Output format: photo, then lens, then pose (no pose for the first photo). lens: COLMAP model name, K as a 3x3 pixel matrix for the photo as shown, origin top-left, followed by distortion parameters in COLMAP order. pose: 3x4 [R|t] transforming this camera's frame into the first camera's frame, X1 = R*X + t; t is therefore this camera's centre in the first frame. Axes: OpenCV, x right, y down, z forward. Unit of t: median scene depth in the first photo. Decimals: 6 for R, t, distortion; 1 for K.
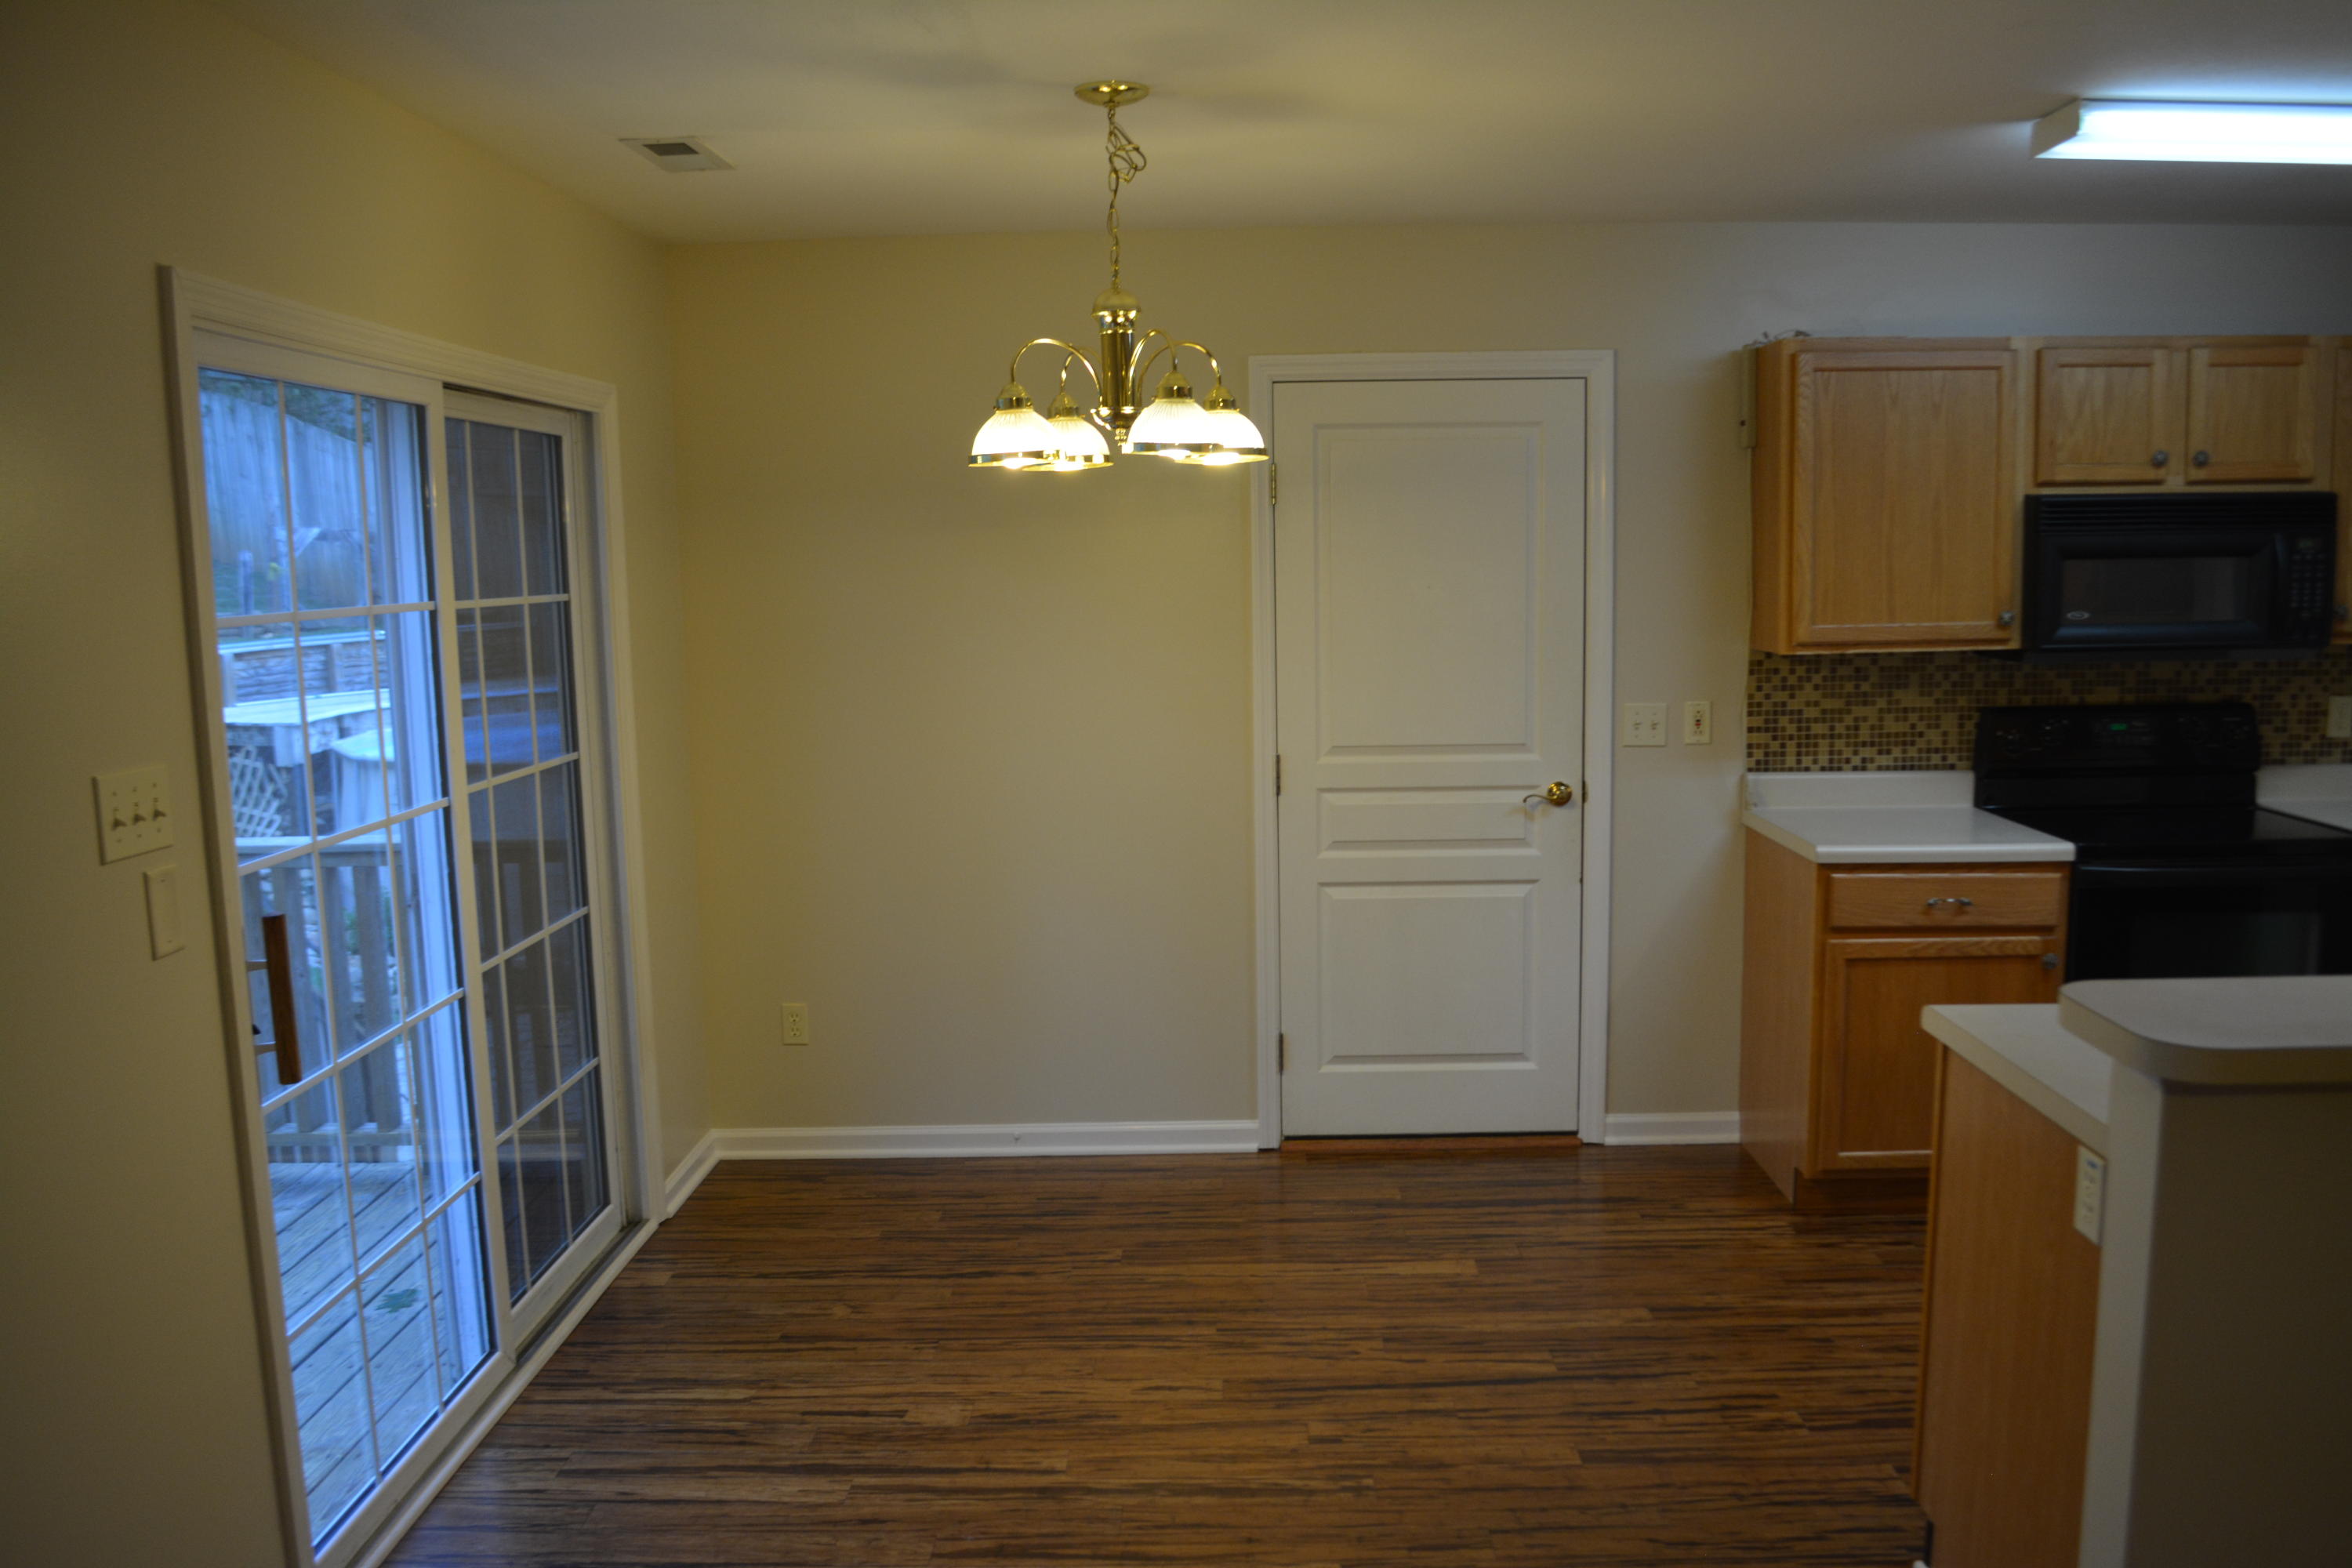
lens RADIAL K [[1857.8, 0, 1207.1], [0, 1857.8, 801.4], [0, 0, 1]] dist [-0.081716, 0.013186]
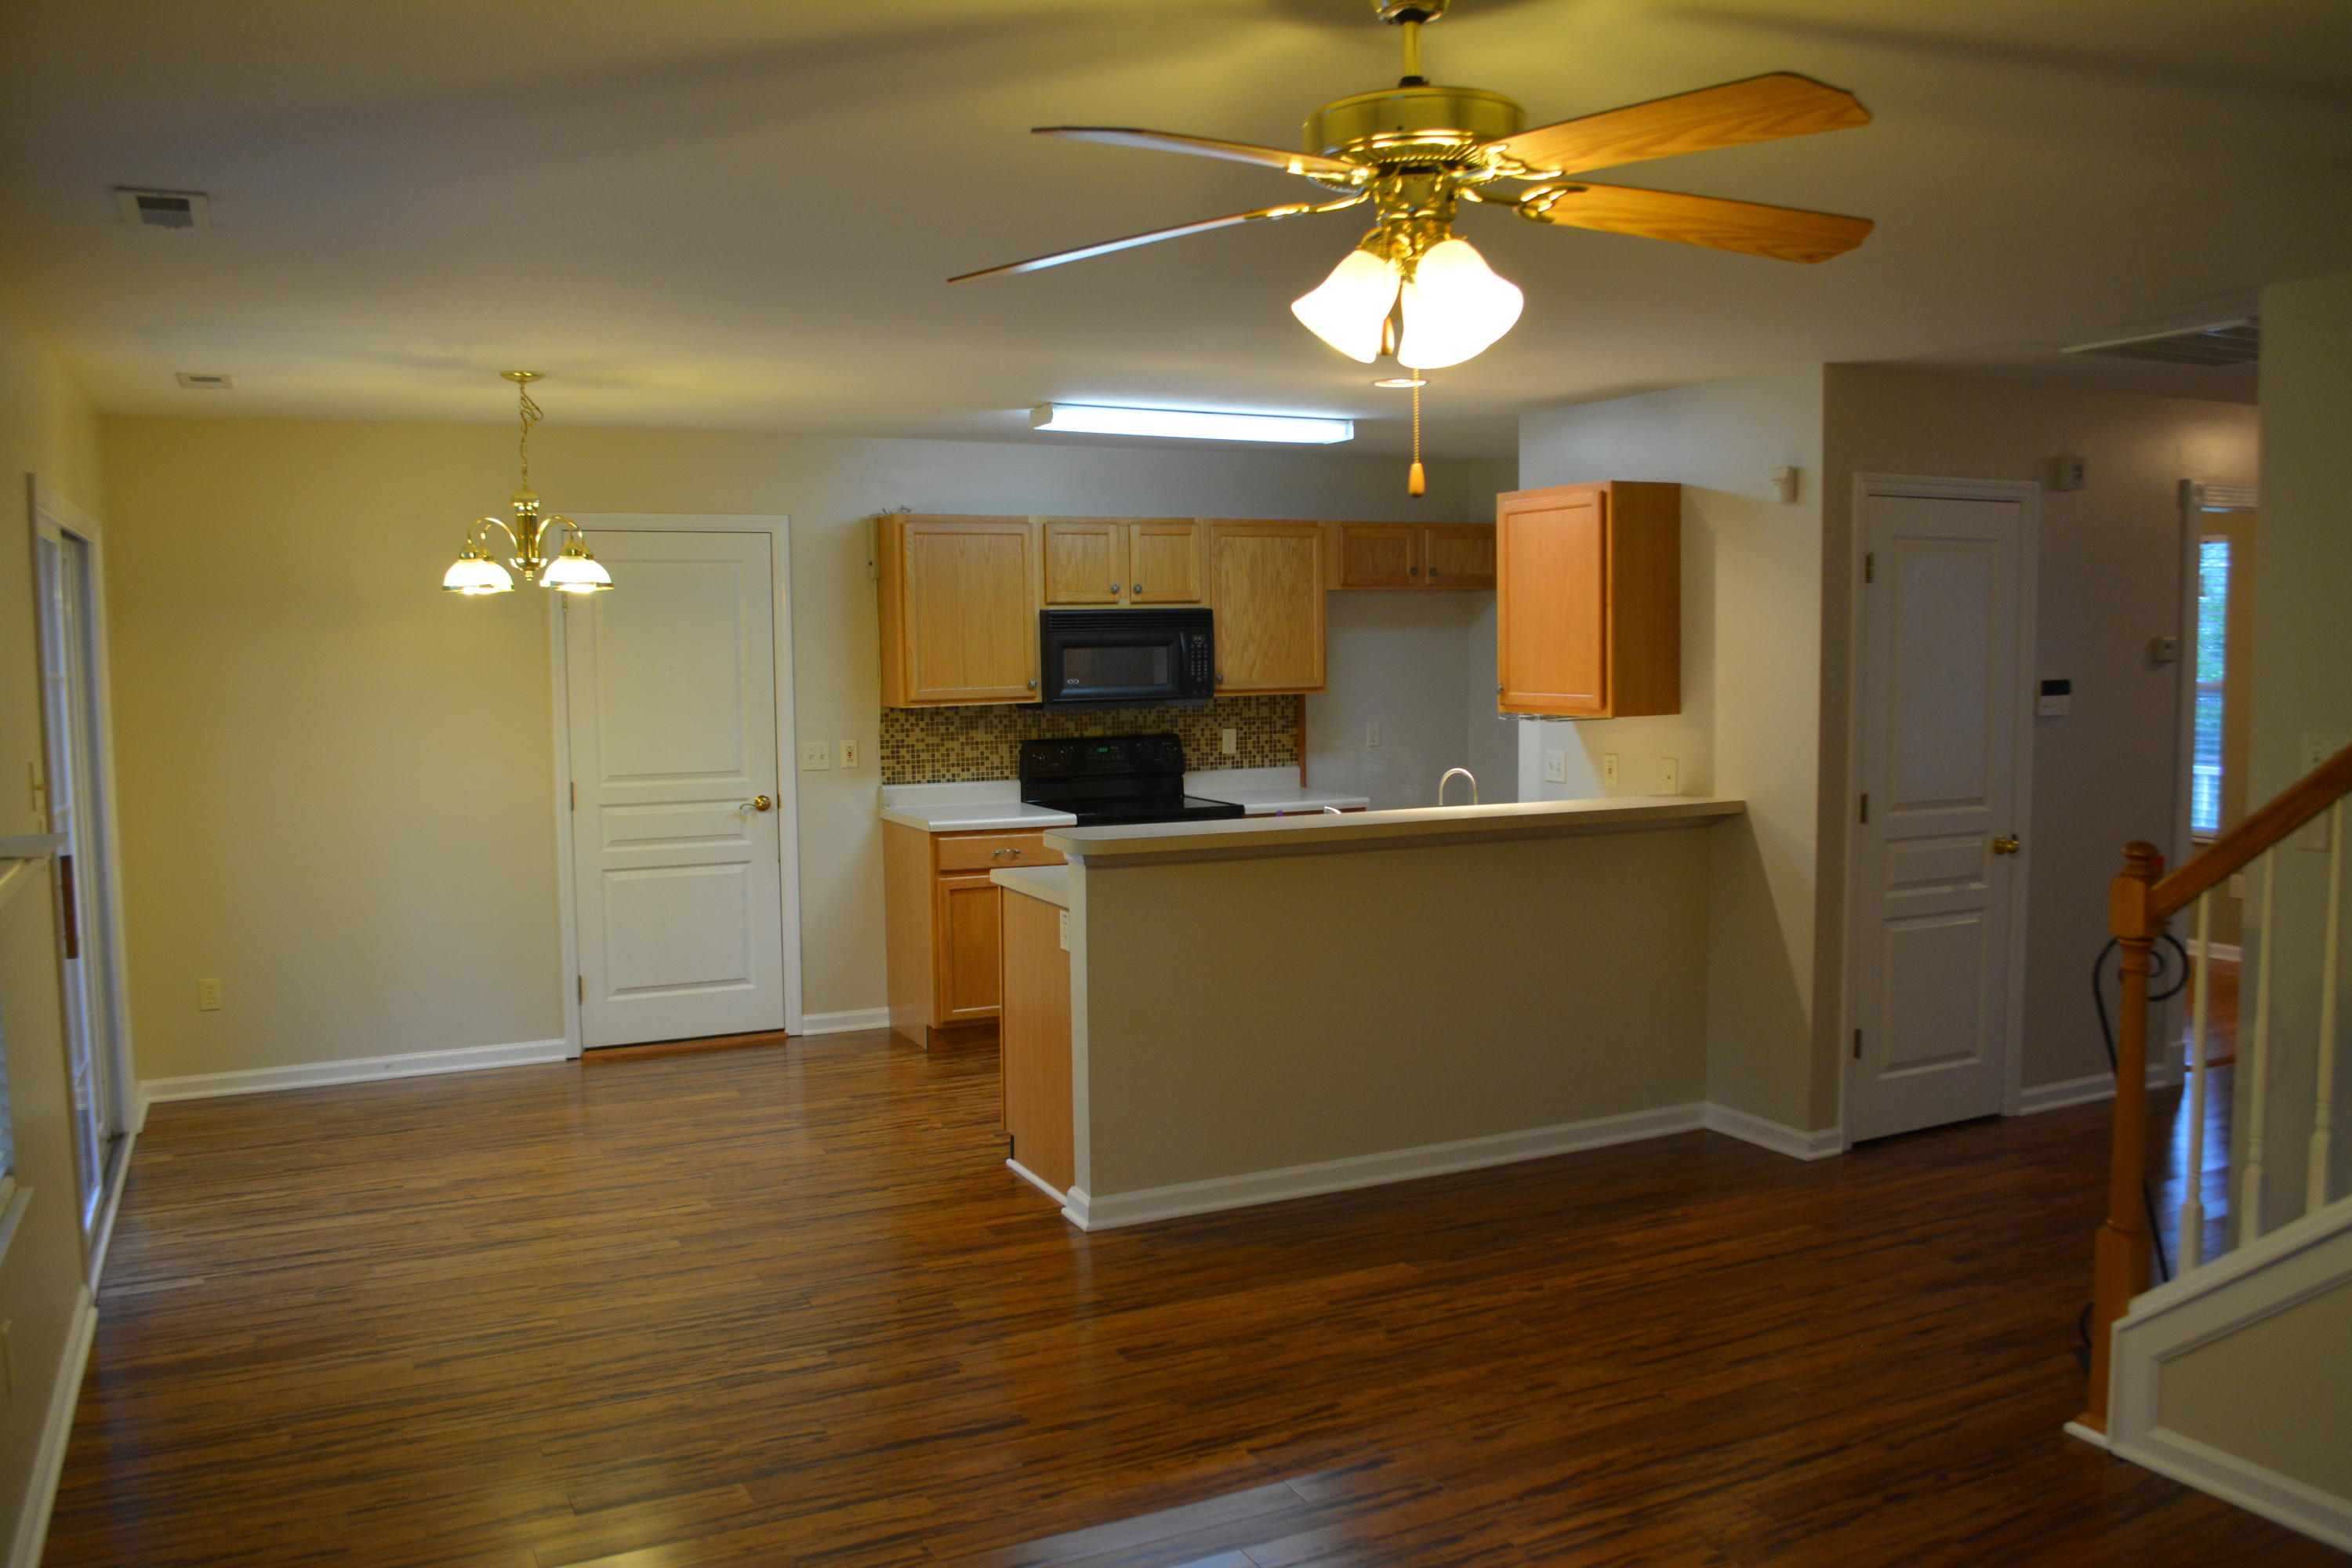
lens RADIAL K [[1857.8, 0, 1207.1], [0, 1857.8, 801.4], [0, 0, 1]] dist [-0.081716, 0.013186]
pose [[0.885555, -0.032540, 0.463394, -0.192554], [0.056965, 0.997622, -0.038808, 0.075176], [-0.461029, 0.060764, 0.885302, -0.519632]]
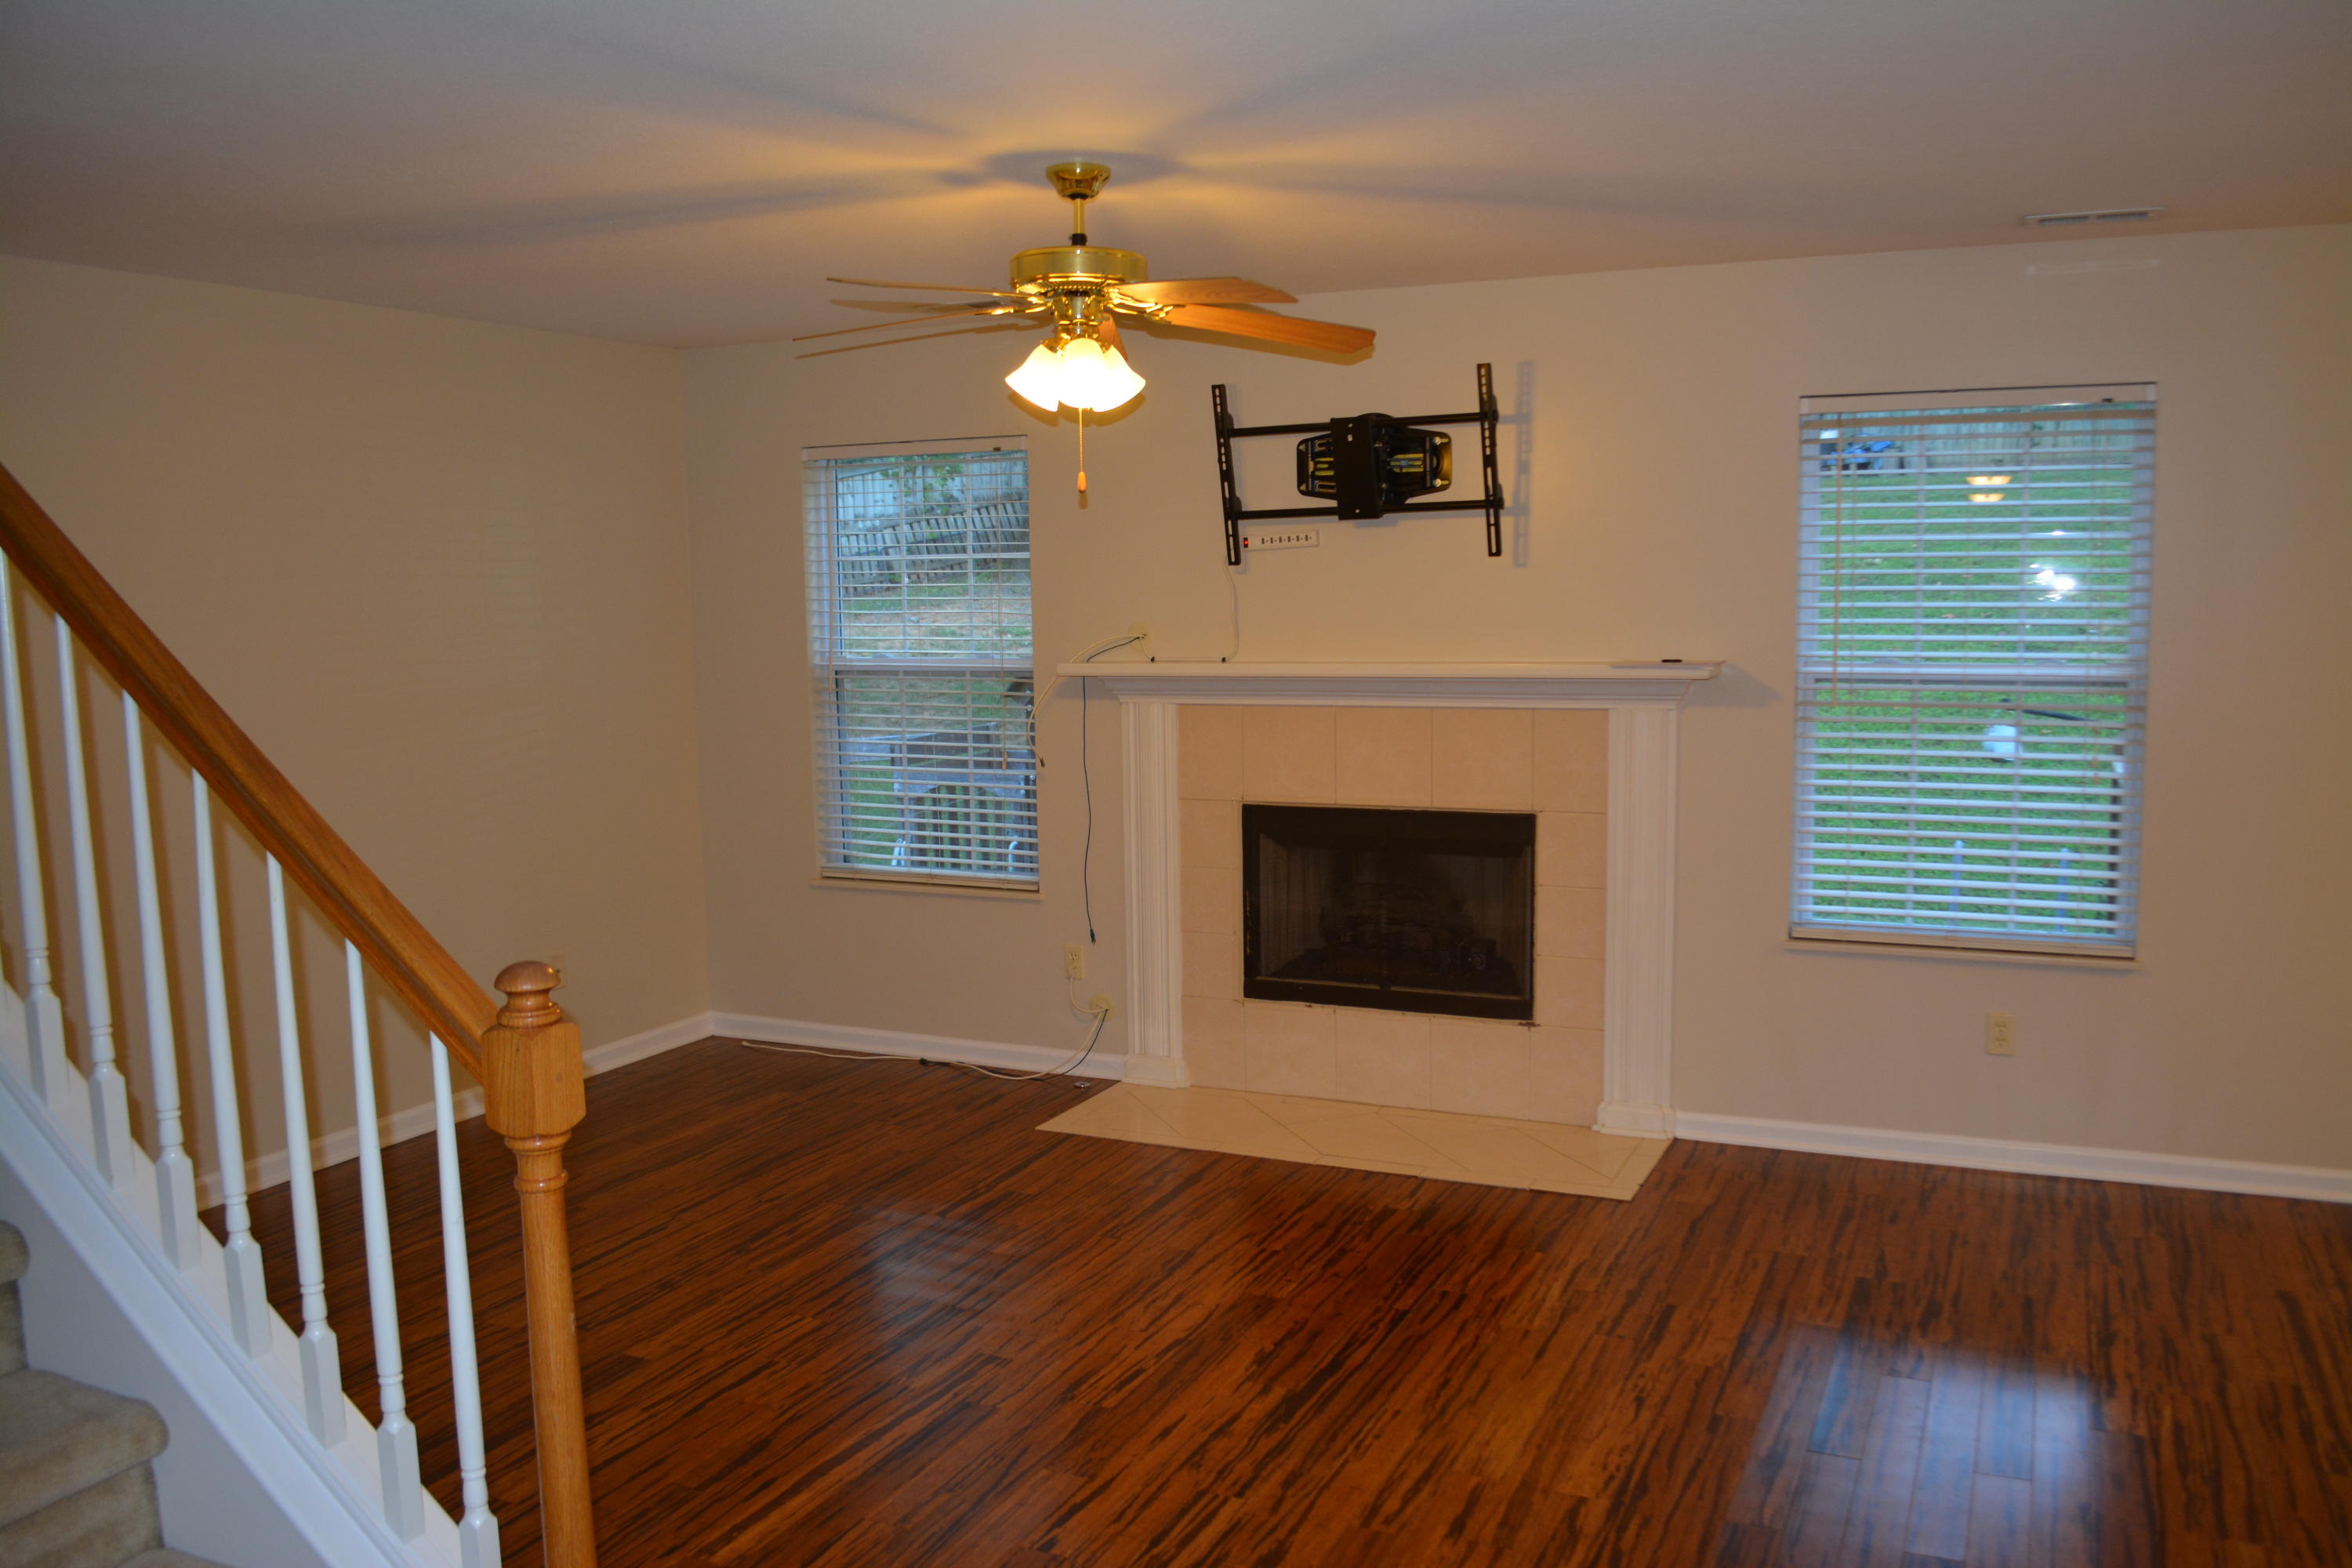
lens RADIAL K [[1860.3, 0, 1211.8], [0, 1860.3, 820.0], [0, 0, 1]] dist [-0.075458, 0.000796]
pose [[-0.407955, 0.146315, -0.901202, 0.783619], [-0.095725, 0.974780, 0.201594, -0.048903], [0.907970, 0.168509, -0.383660, 0.248445]]
